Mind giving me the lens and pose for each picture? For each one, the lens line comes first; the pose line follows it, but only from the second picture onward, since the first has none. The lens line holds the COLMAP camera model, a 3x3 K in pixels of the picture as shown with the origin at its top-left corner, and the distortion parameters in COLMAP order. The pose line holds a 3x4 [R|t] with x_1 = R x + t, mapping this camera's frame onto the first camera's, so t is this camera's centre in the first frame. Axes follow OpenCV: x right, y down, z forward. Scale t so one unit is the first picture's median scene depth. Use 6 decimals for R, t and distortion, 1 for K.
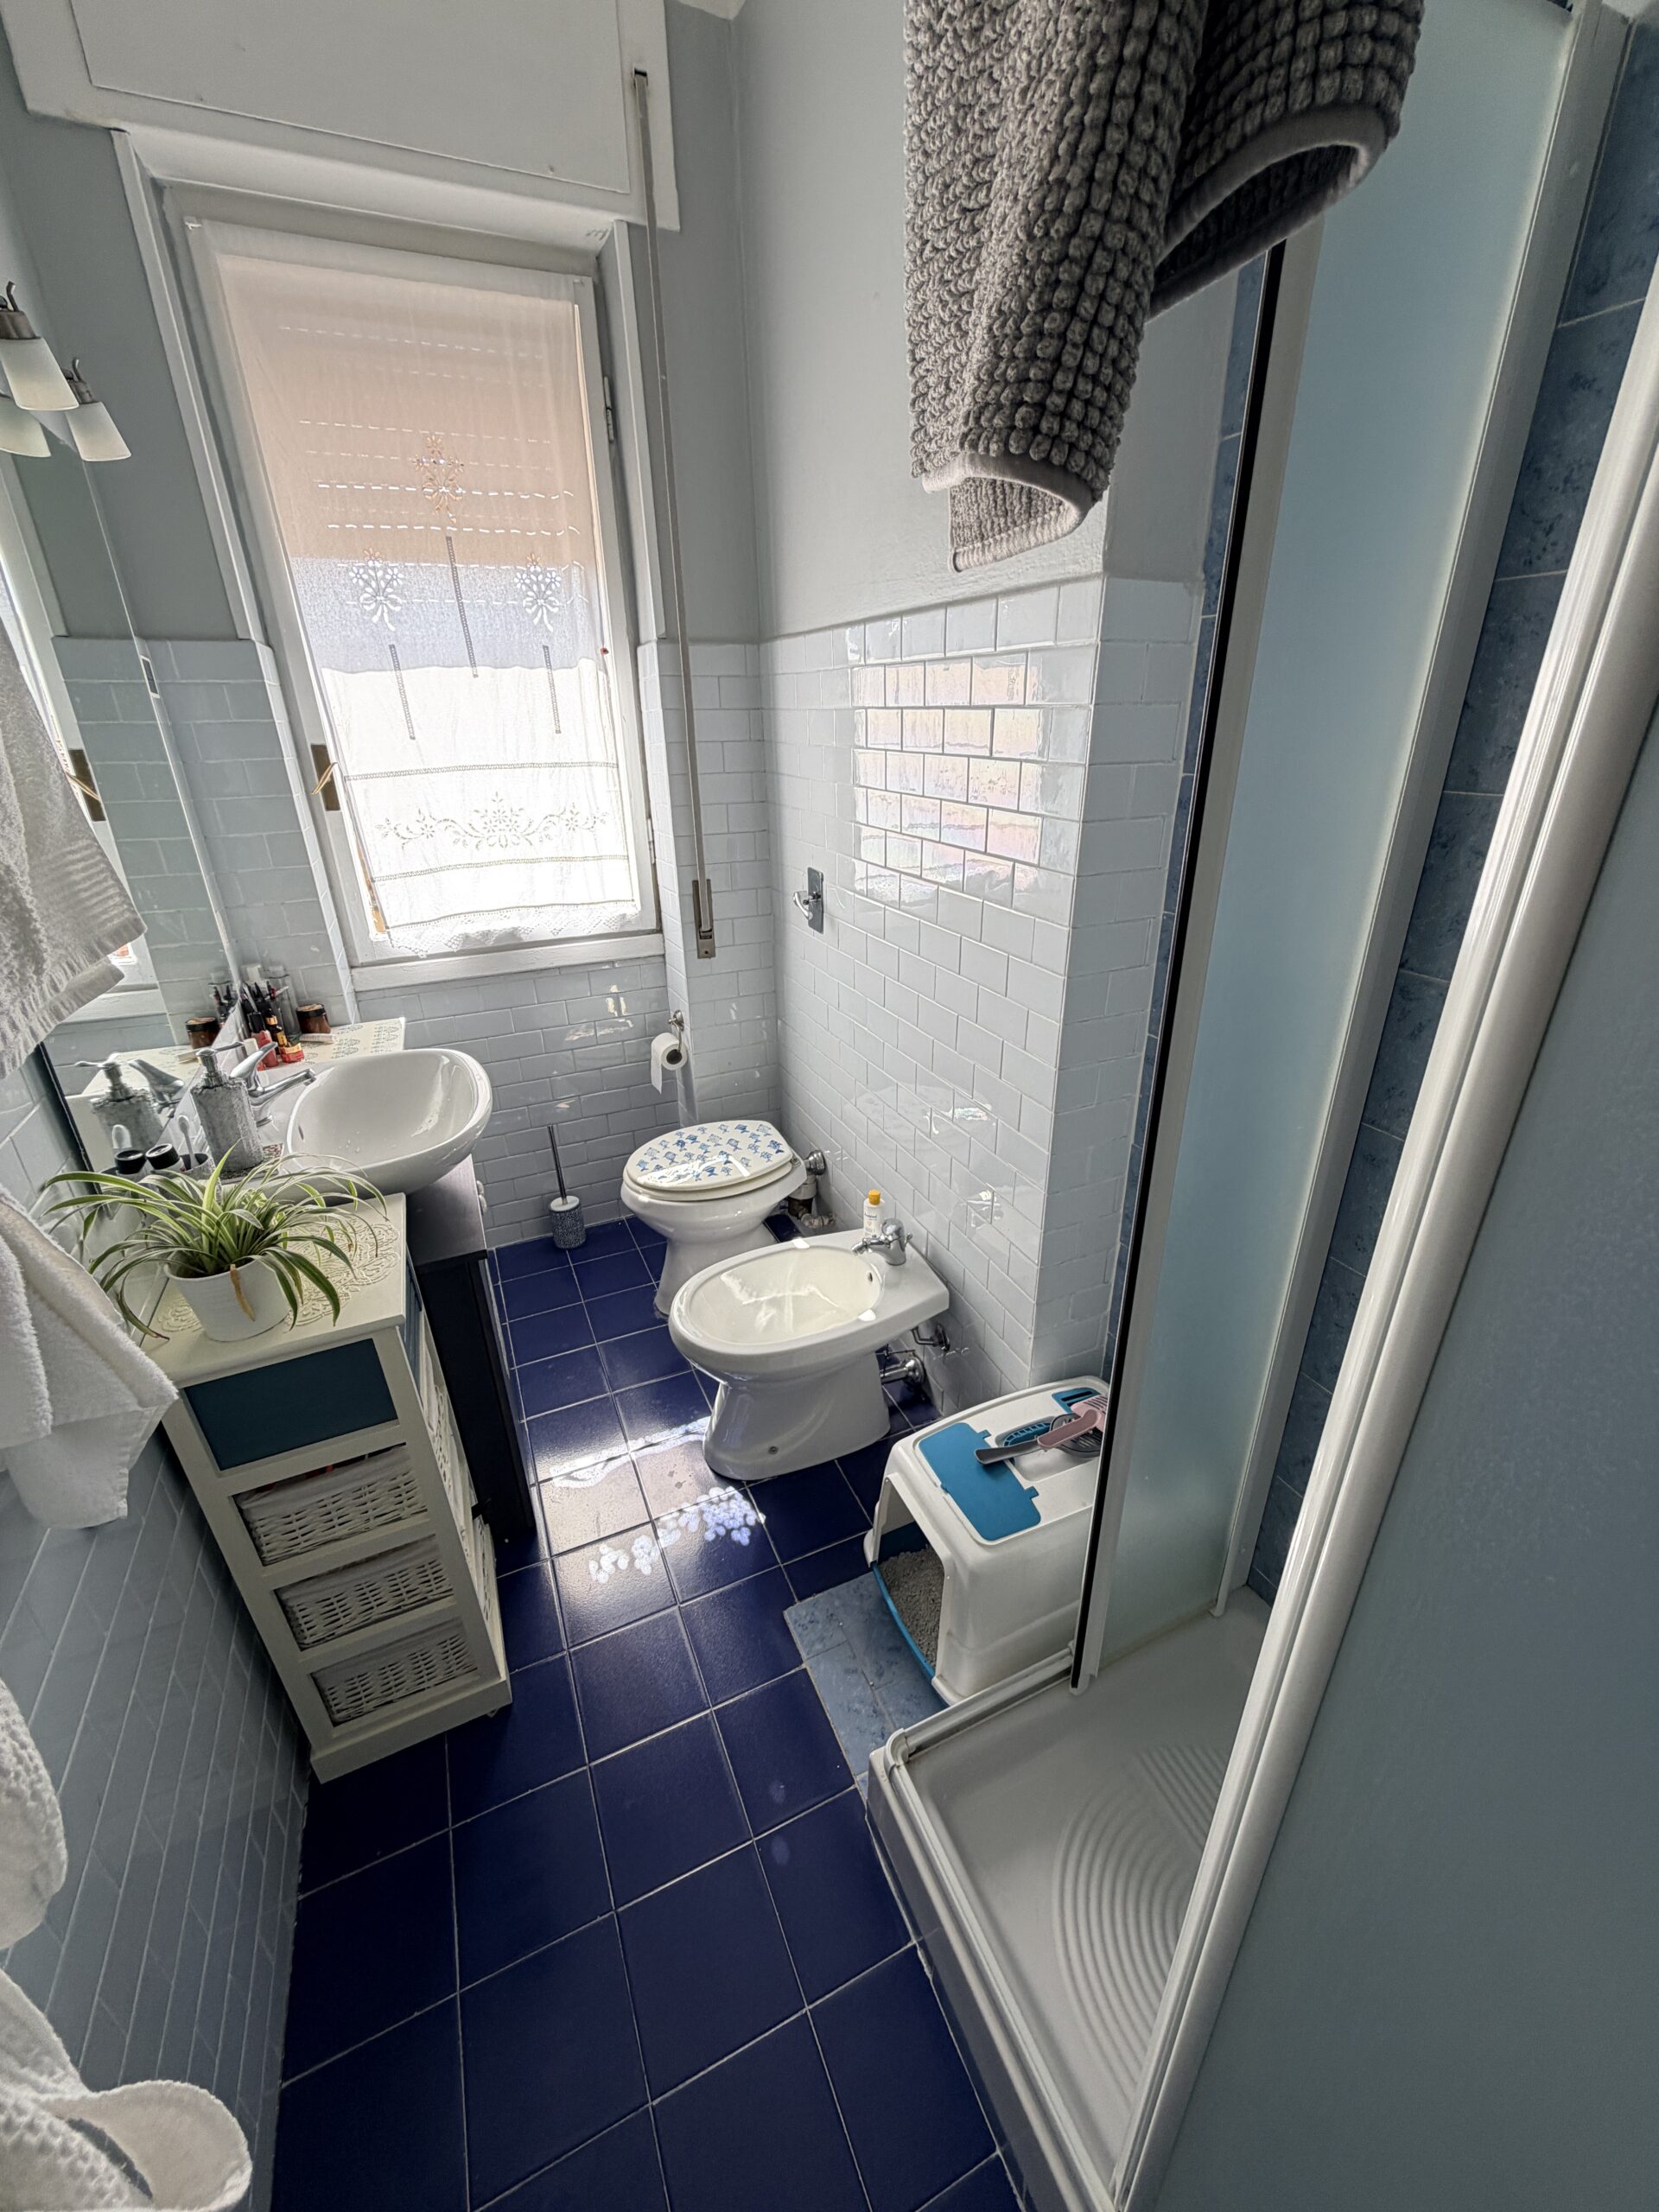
lens RADIAL K [[874.9, 0, 833.8], [0, 874.9, 1102.0], [0, 0, 1]] dist [-0.000438, 0.000563]
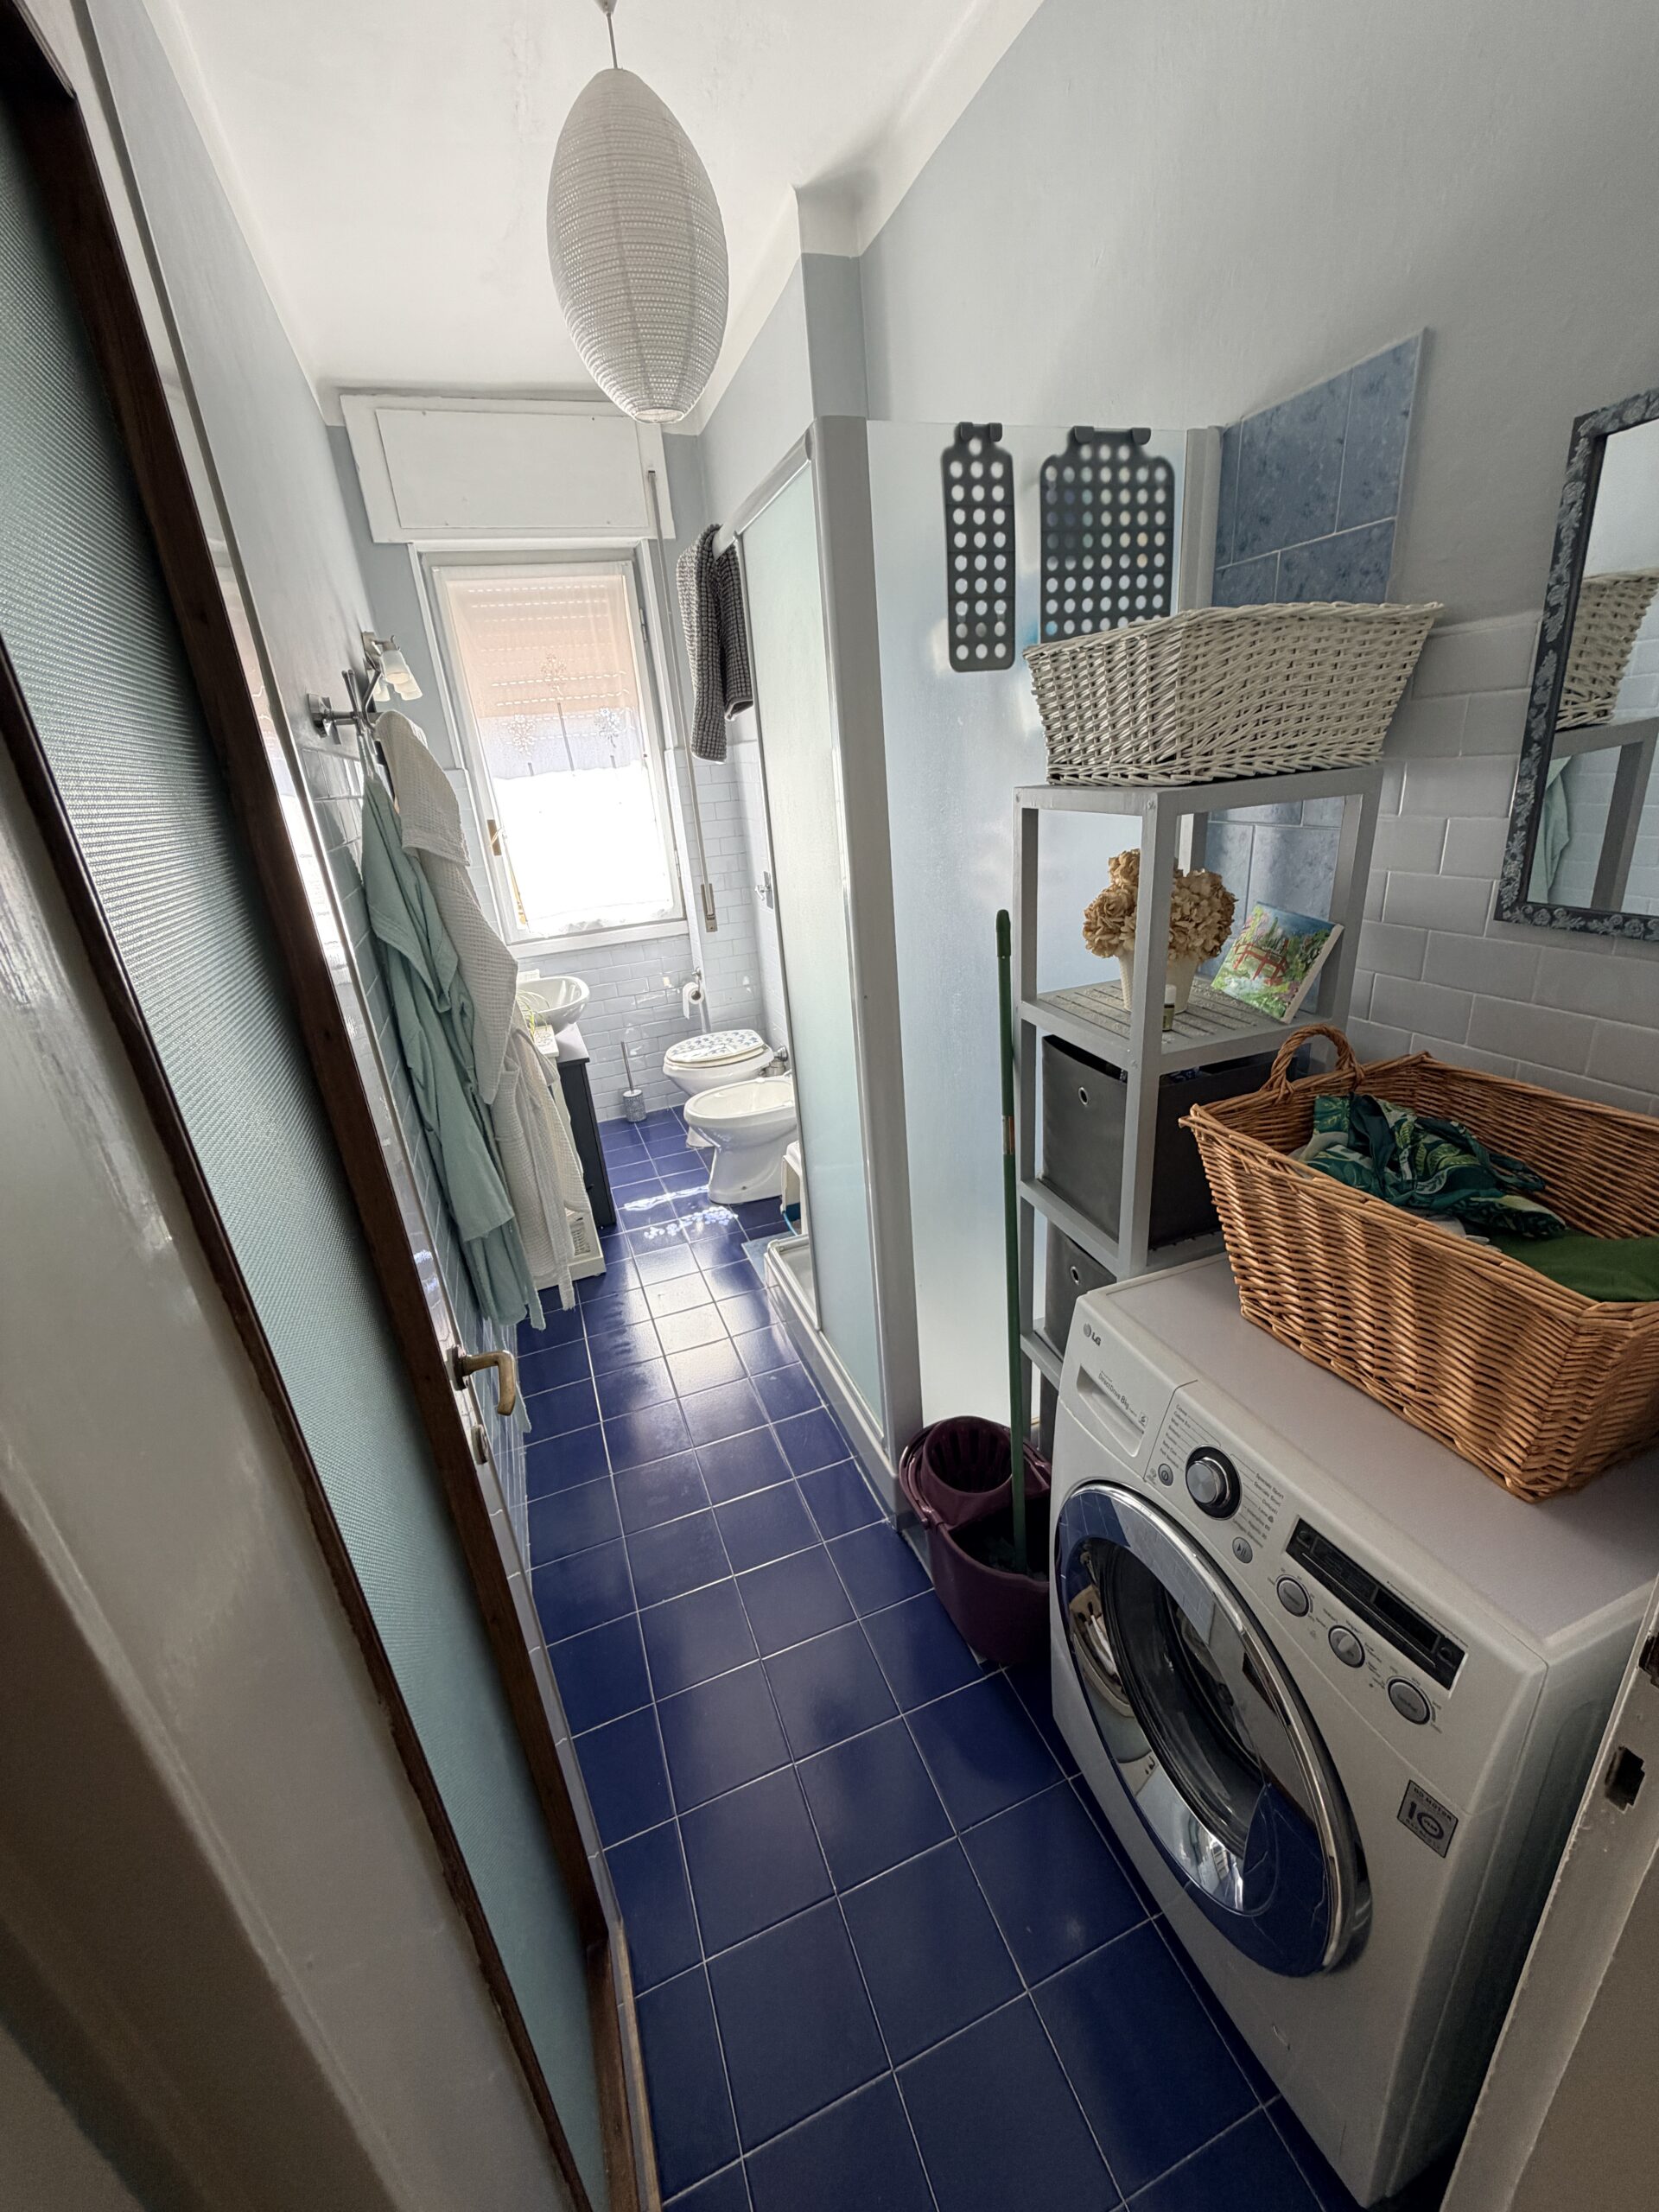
lens RADIAL K [[874.9, 0, 828.3], [0, 874.9, 1105.0], [0, 0, 1]] dist [-0.000438, 0.000563]
pose [[0.994716, -0.037436, -0.095600, 0.232106], [0.033386, 0.998491, -0.043610, 0.256714], [0.097088, 0.040188, 0.994464, -0.643584]]
